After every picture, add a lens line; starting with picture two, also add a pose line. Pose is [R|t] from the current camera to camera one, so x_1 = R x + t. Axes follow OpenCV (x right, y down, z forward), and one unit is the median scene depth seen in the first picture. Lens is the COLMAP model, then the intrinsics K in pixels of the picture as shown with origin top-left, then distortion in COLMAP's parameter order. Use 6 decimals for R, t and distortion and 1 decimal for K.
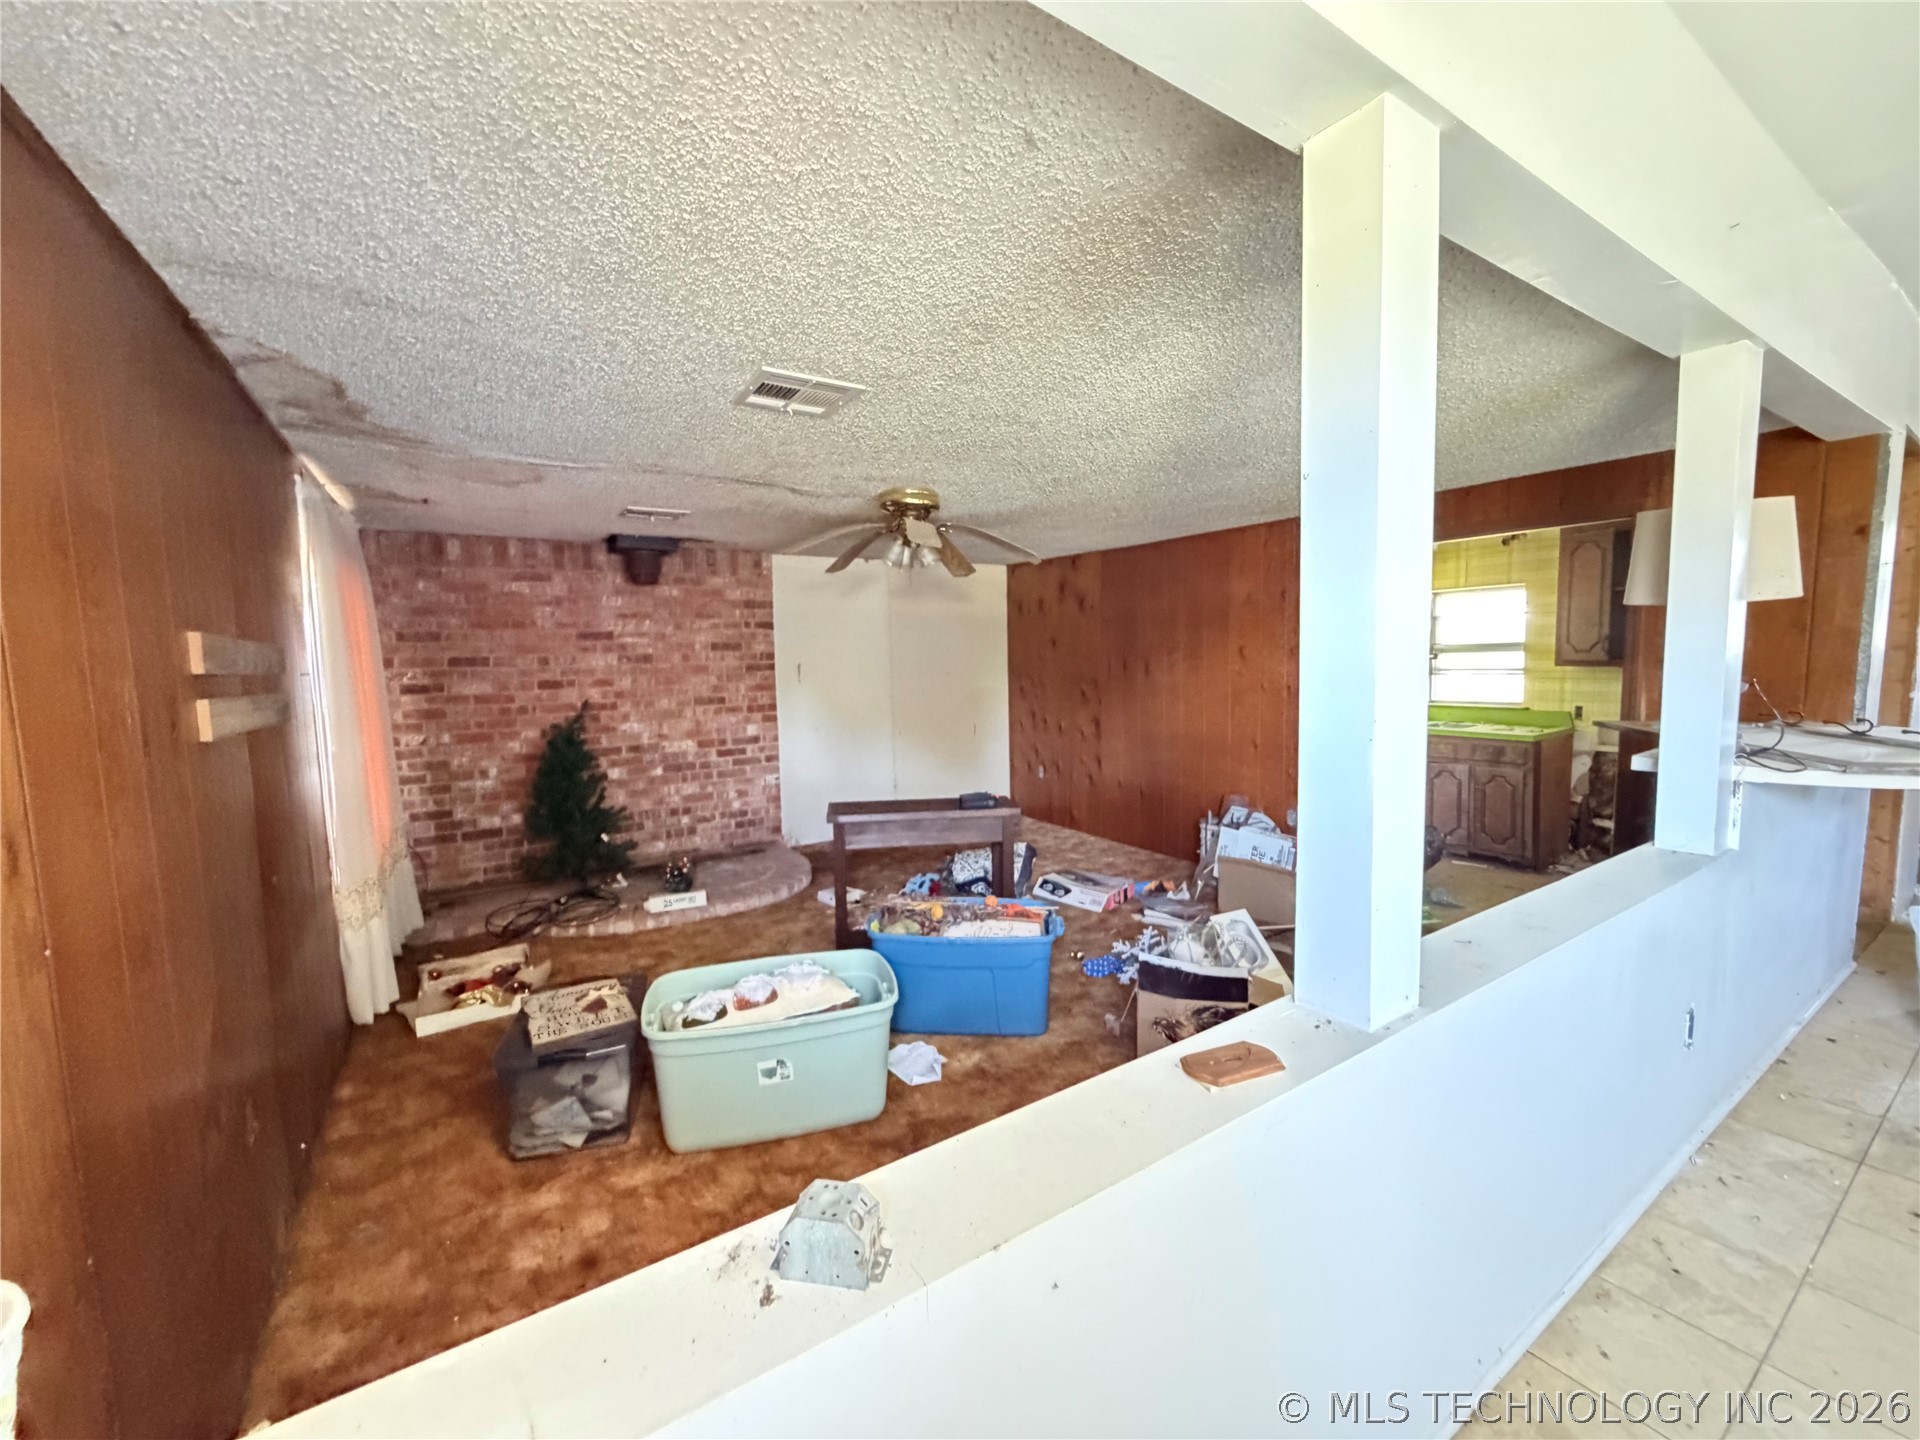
lens RADIAL K [[774.6, 0, 953.7], [0, 774.6, 720.2], [0, 0, 1]] dist [-0.000273, 0.000000]
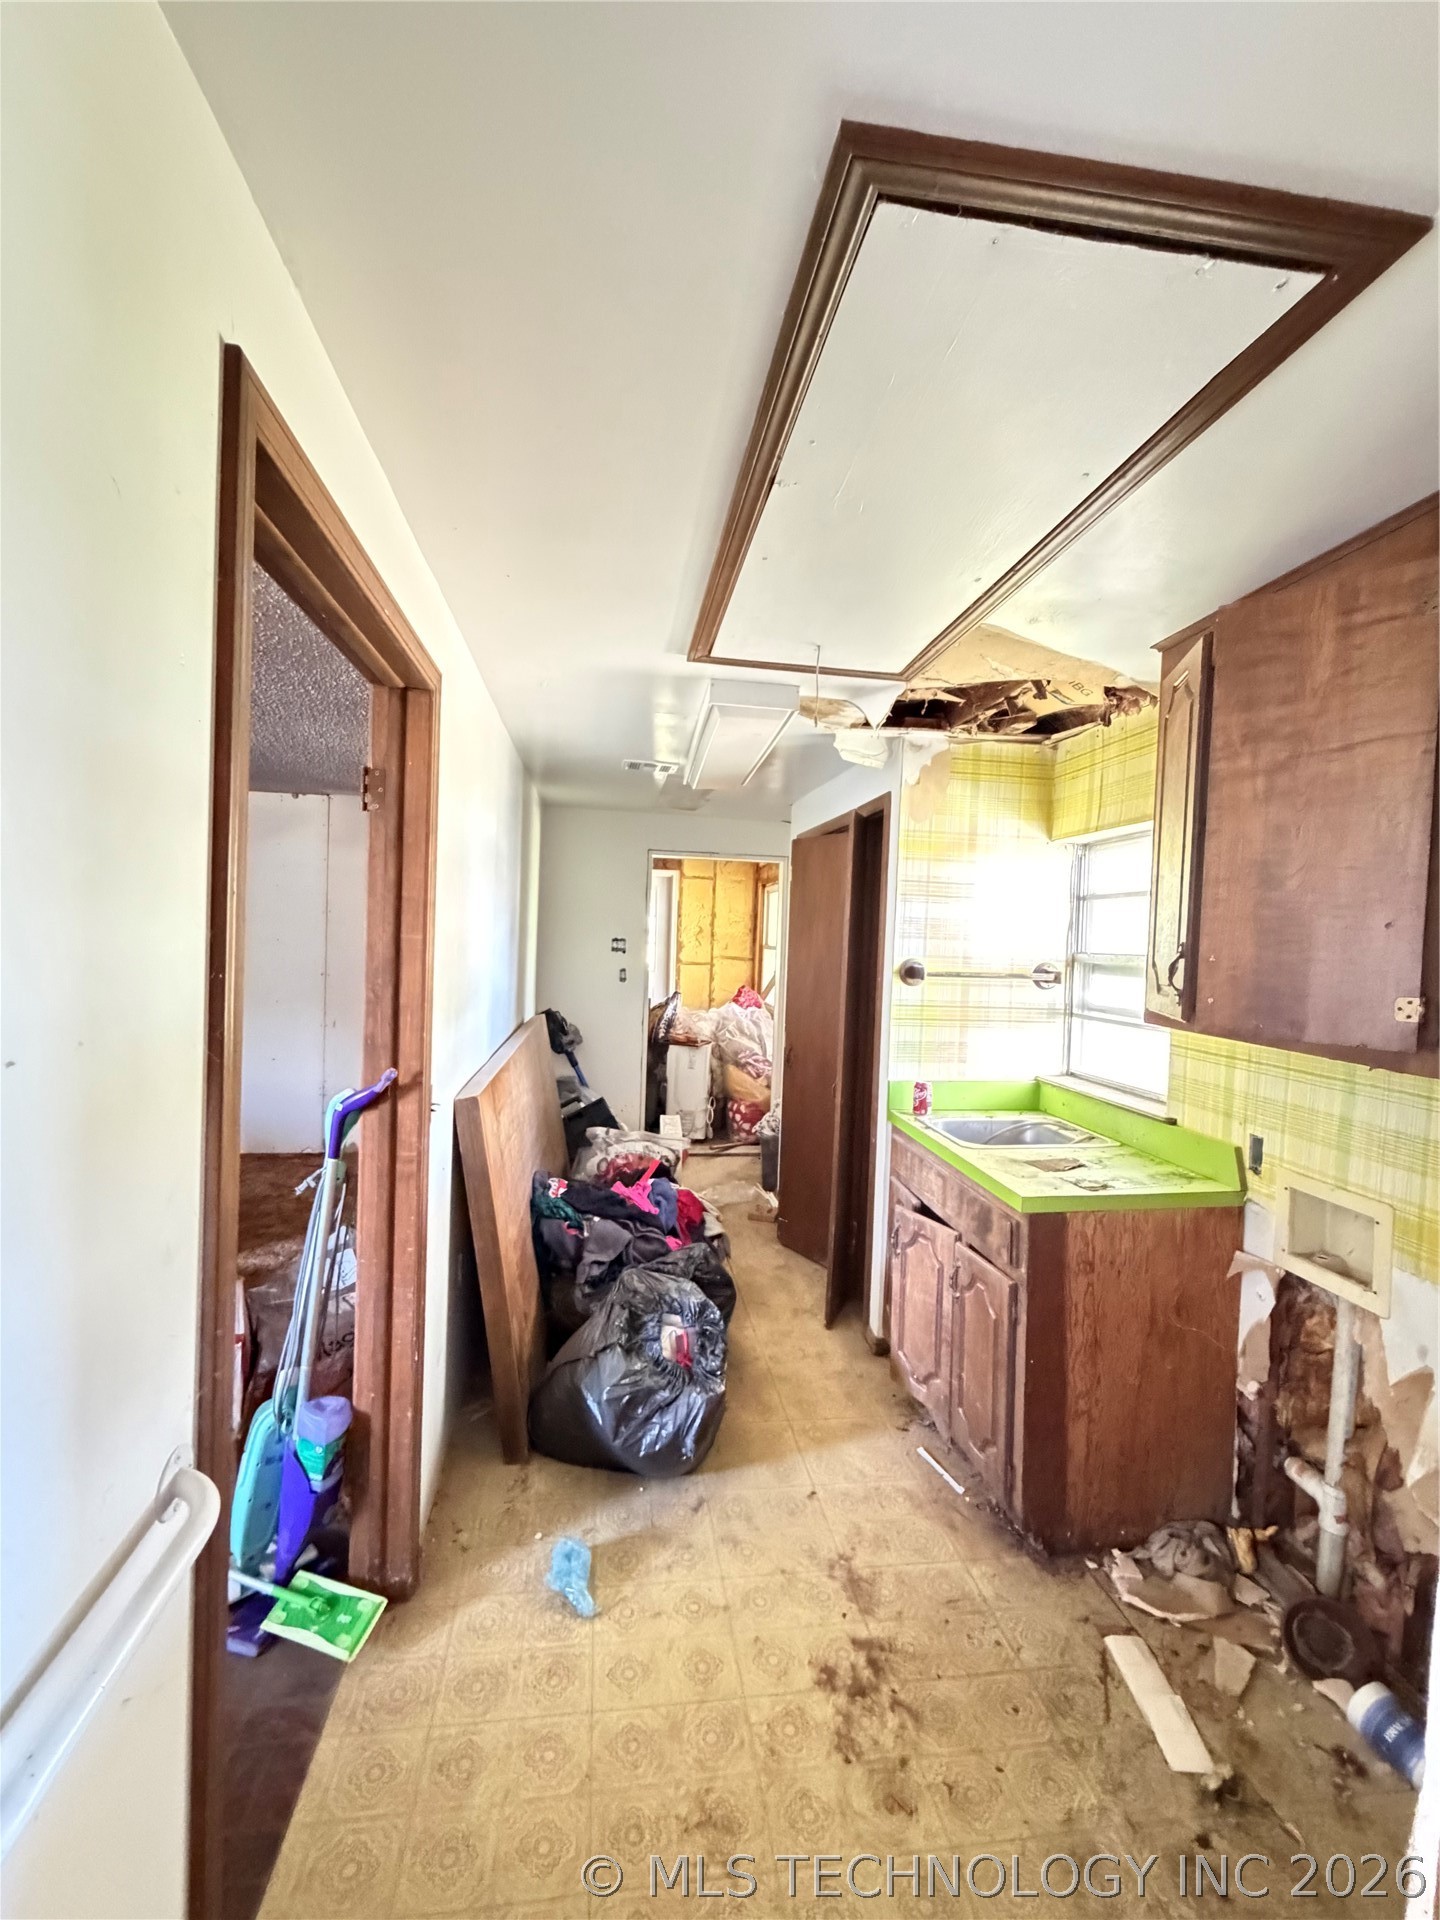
lens RADIAL K [[813.0, 0, 719.1], [0, 813.0, 960.9], [0, 0, 1]] dist [0.000456, -0.000302]
pose [[0.906760, 0.069710, -0.415845, 0.719926], [-0.092196, 0.995153, -0.034212, -0.063811], [0.411445, 0.069361, 0.908792, 0.526440]]
